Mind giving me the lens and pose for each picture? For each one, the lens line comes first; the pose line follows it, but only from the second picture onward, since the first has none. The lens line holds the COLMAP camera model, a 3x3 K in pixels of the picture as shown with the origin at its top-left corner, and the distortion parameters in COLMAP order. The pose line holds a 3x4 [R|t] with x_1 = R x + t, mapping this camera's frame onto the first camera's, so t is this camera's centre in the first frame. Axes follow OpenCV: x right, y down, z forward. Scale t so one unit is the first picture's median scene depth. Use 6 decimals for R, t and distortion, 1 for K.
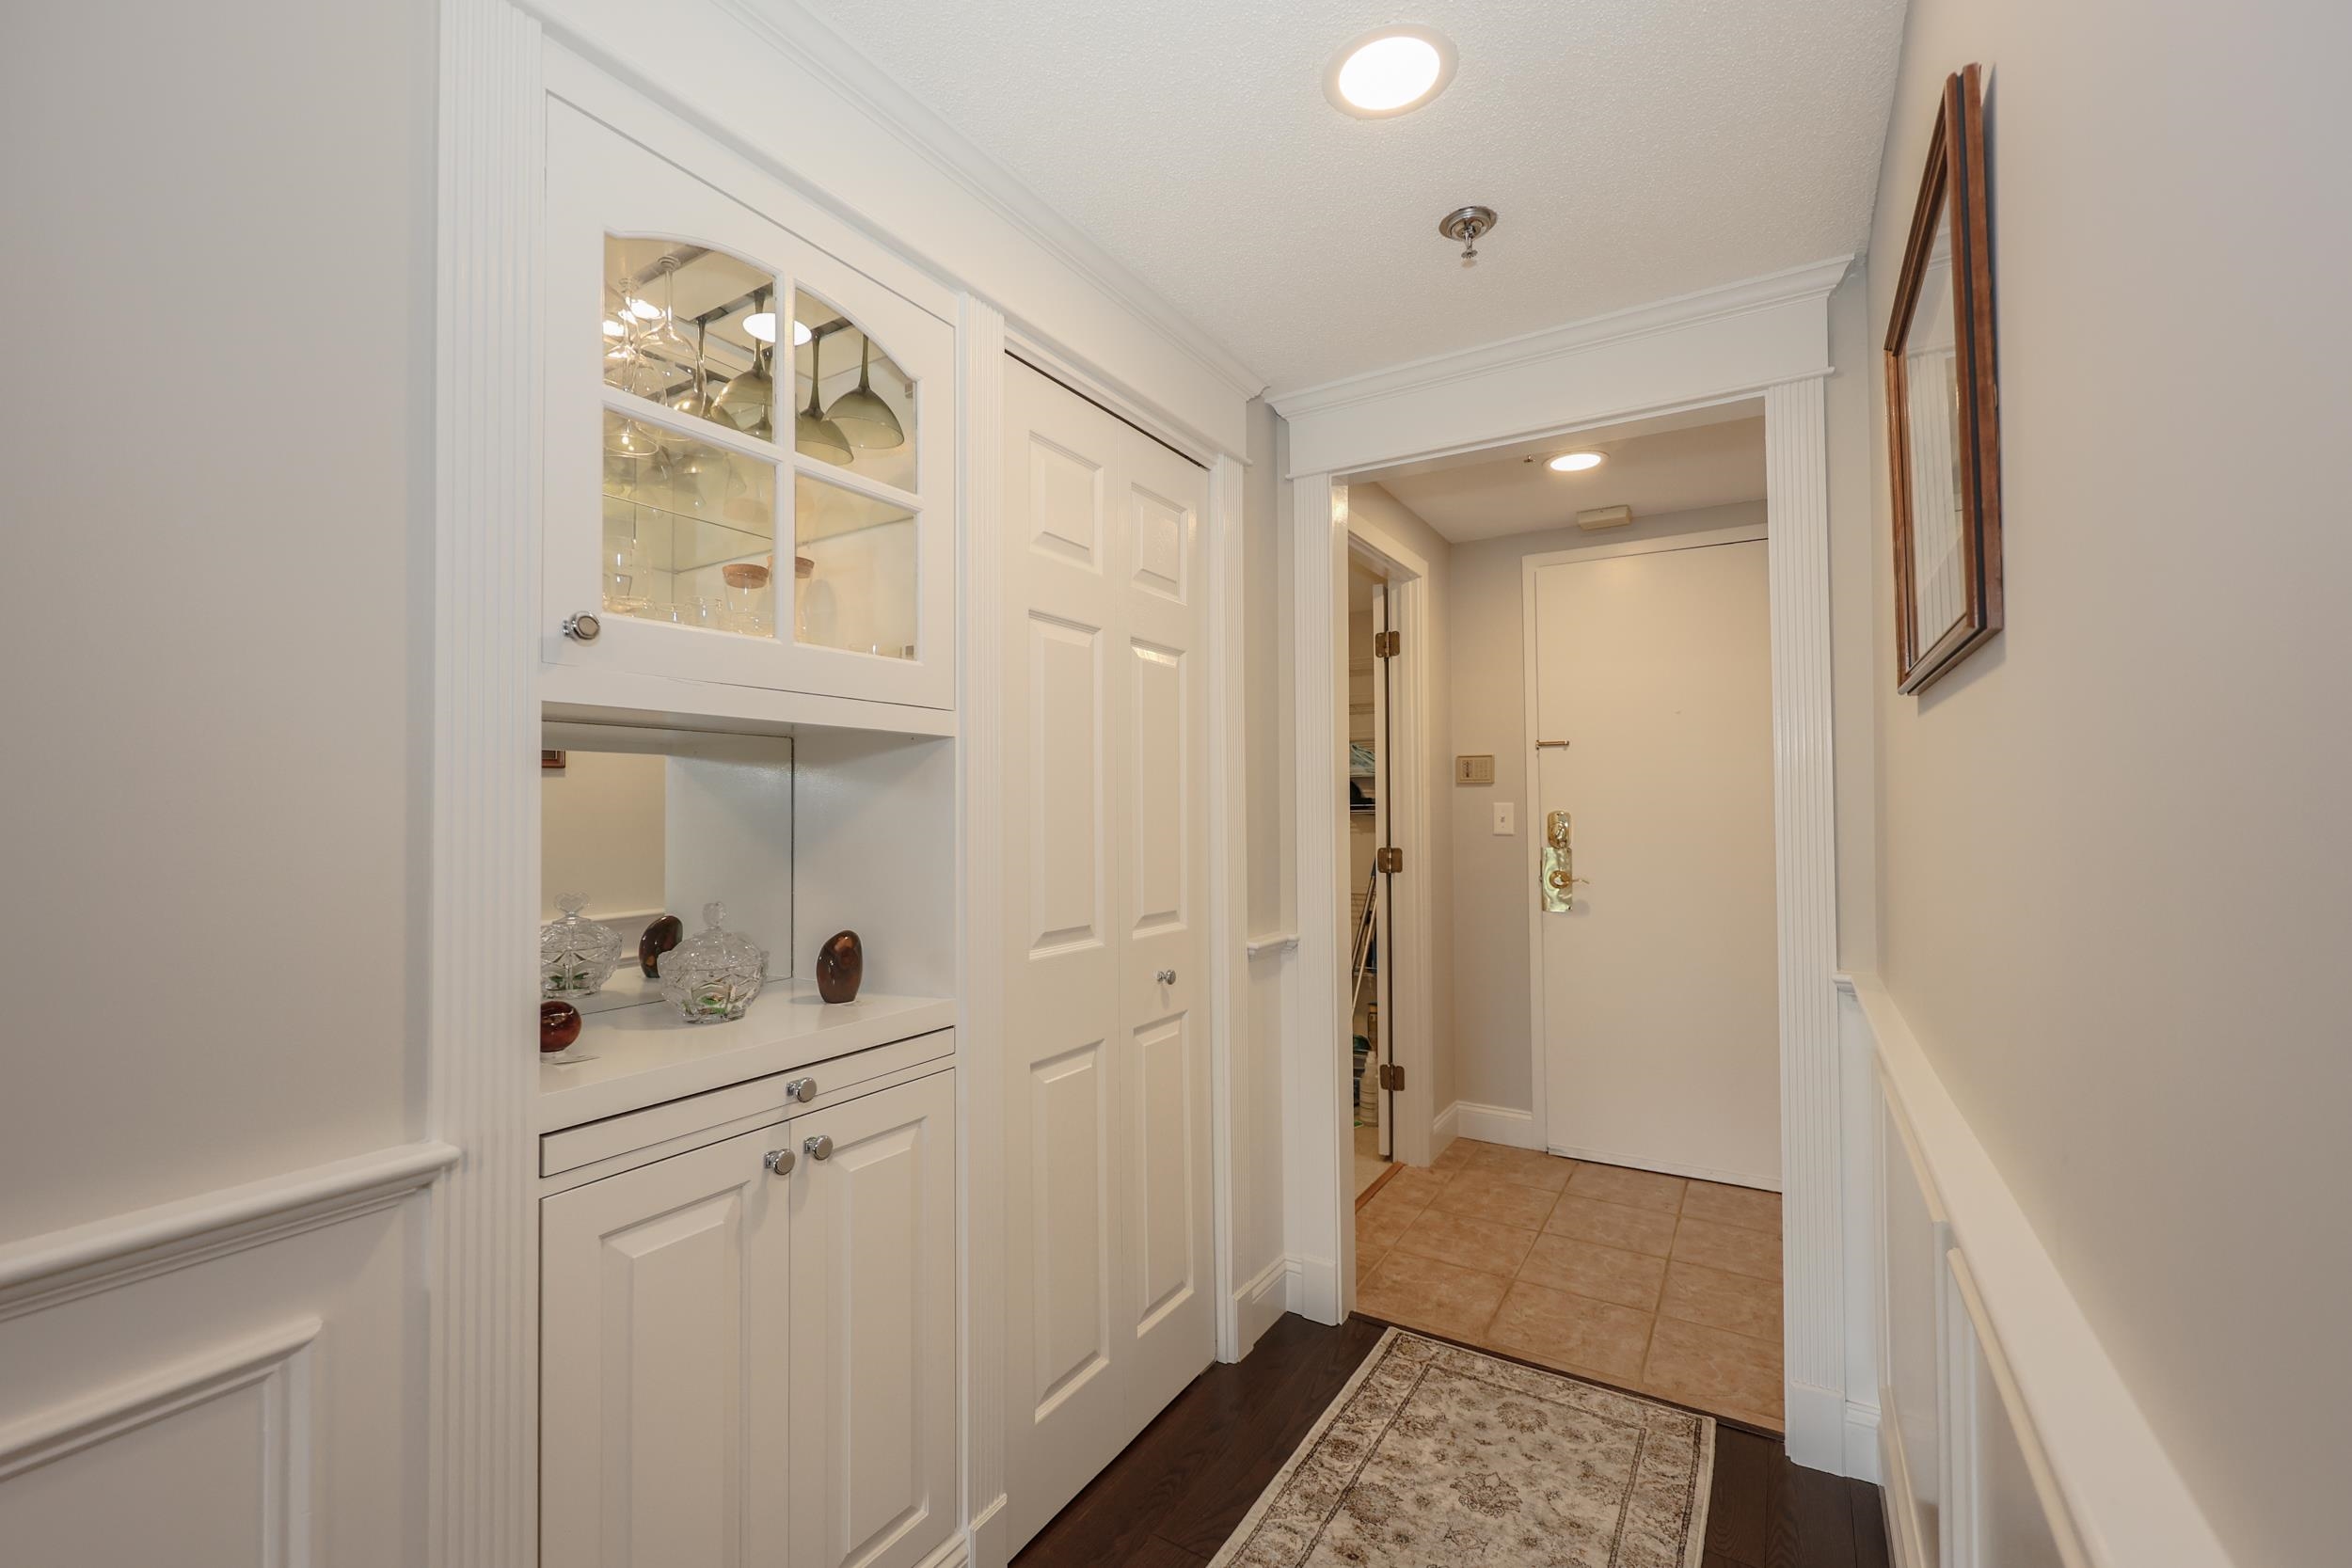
lens RADIAL K [[982.8, 0, 1176.7], [0, 982.8, 621.1], [0, 0, 1]] dist [0.001964, 0.000223]
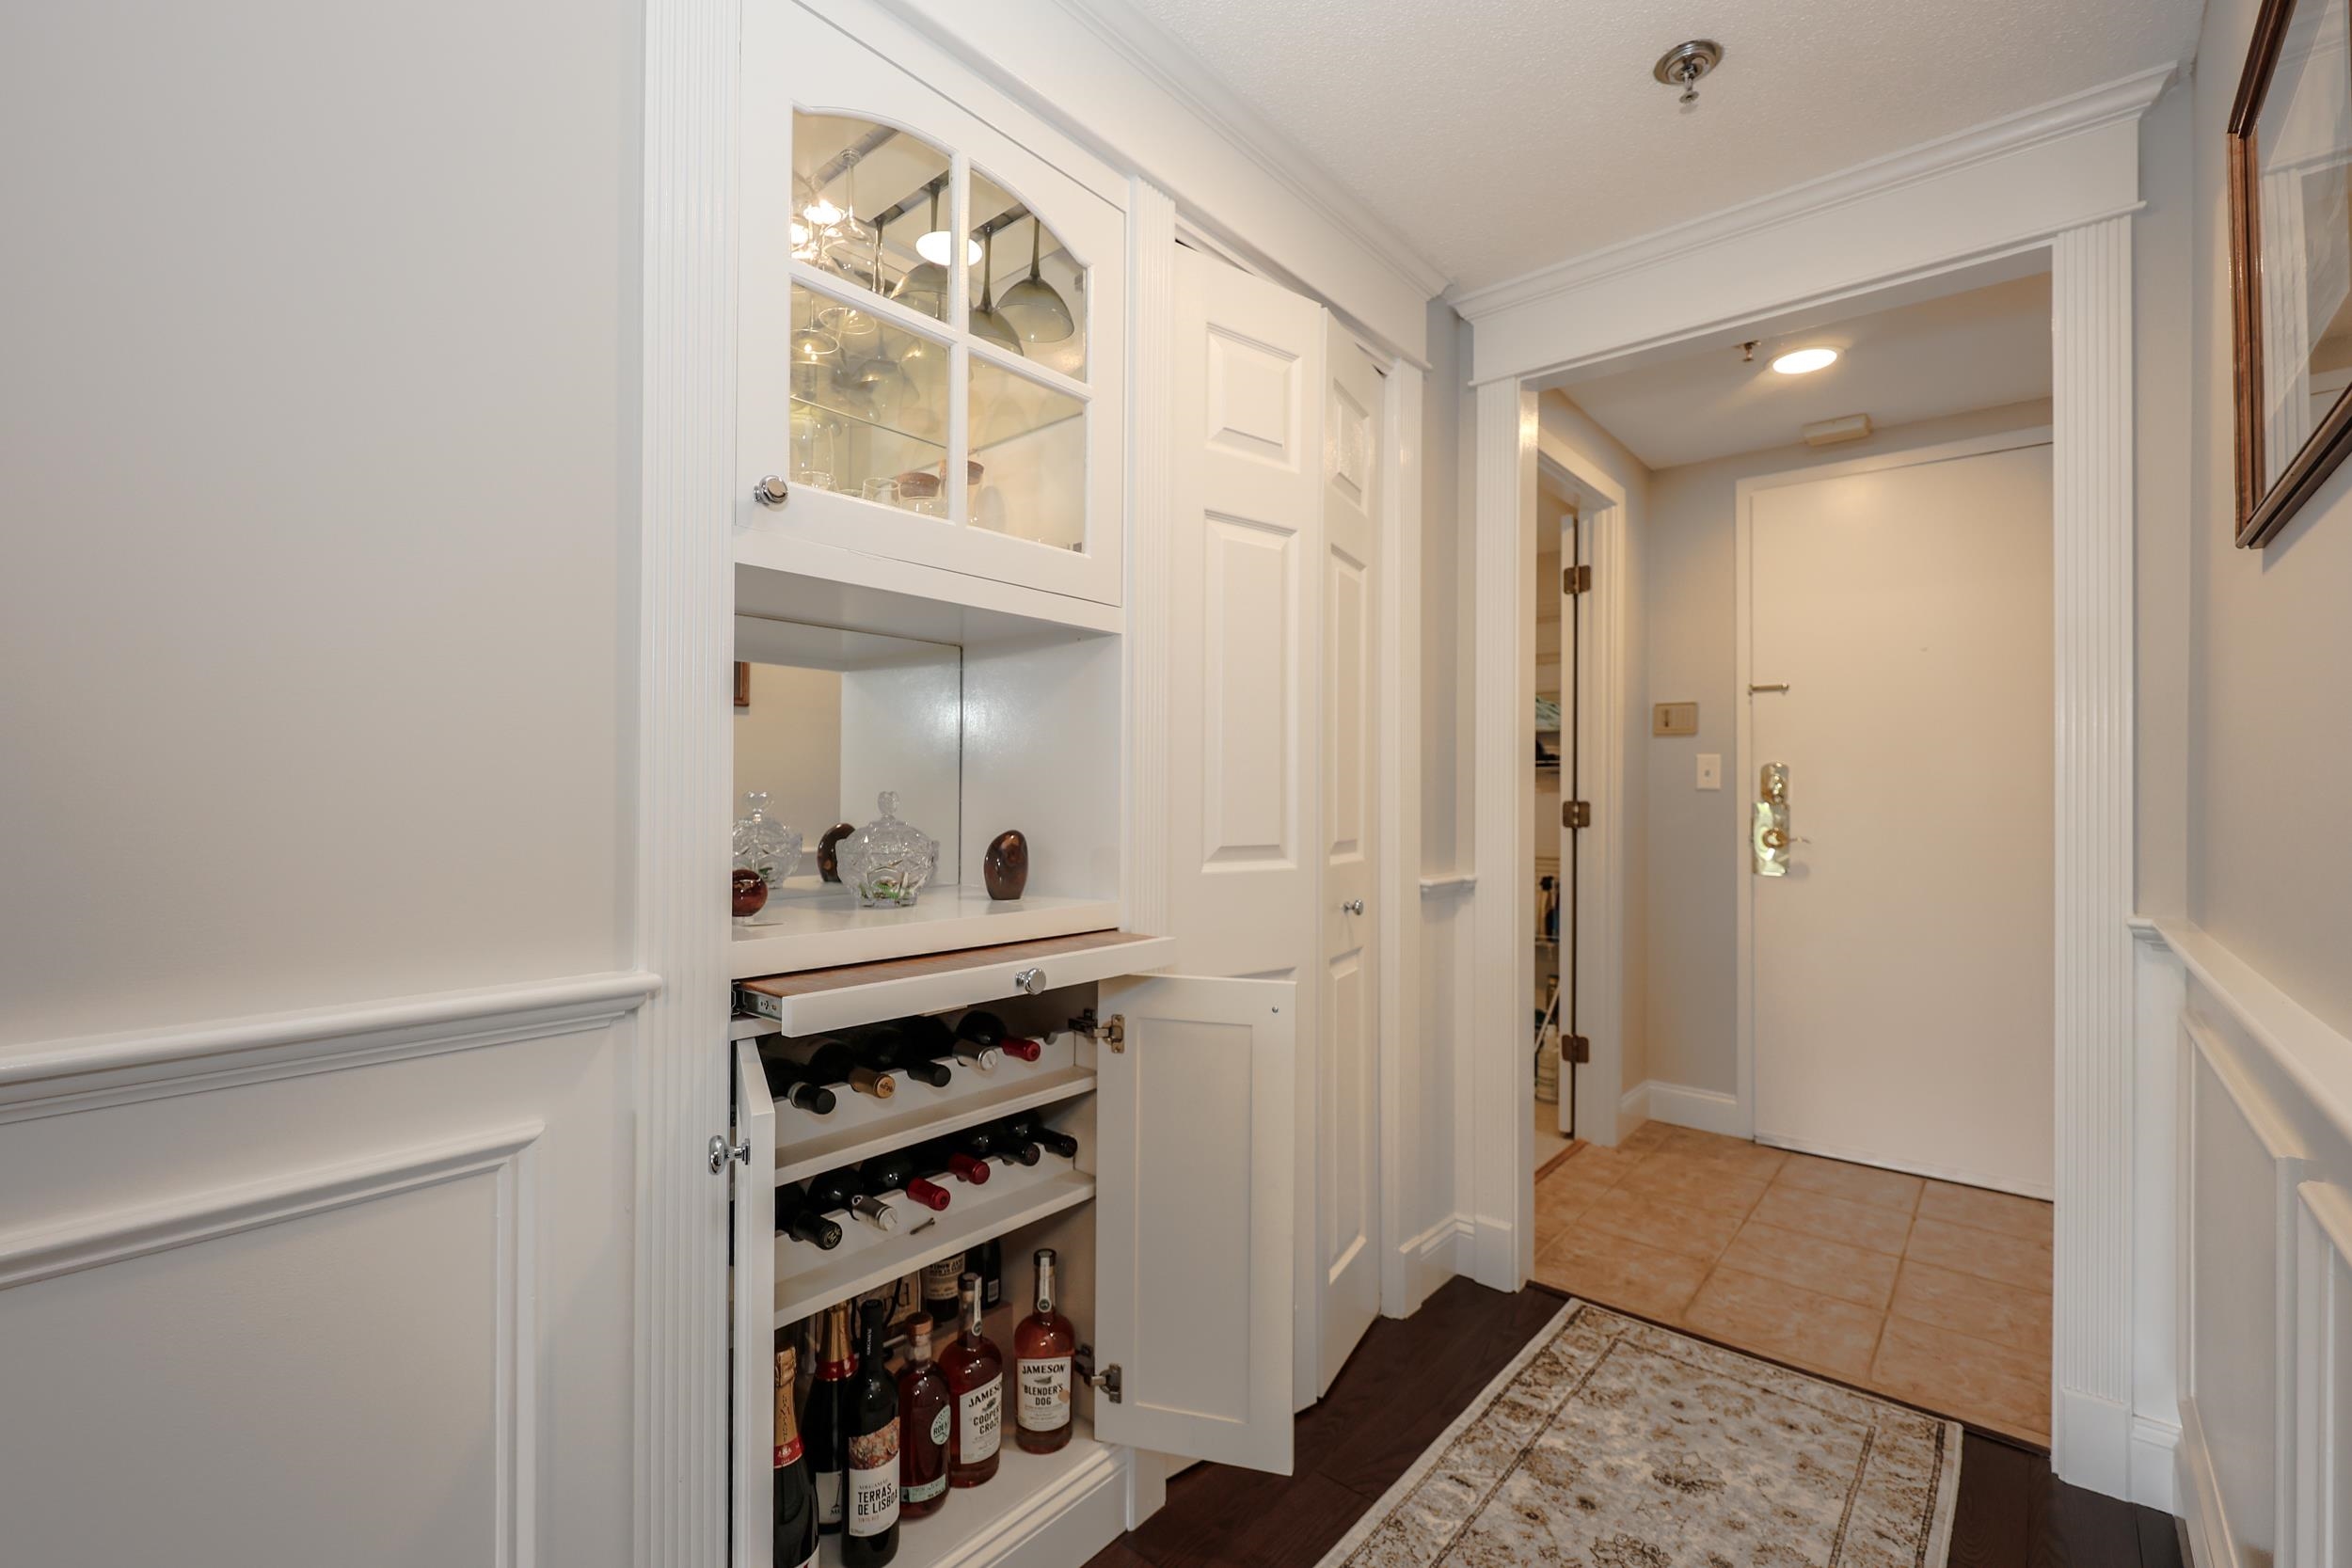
lens RADIAL K [[982.8, 0, 1166.0], [0, 982.8, 788.1], [0, 0, 1]] dist [0.001964, 0.000223]
pose [[0.989014, 0.011553, -0.147367, -0.034015], [-0.009757, 0.999869, 0.012903, 0.246602], [0.147496, -0.011323, 0.988998, 0.033472]]
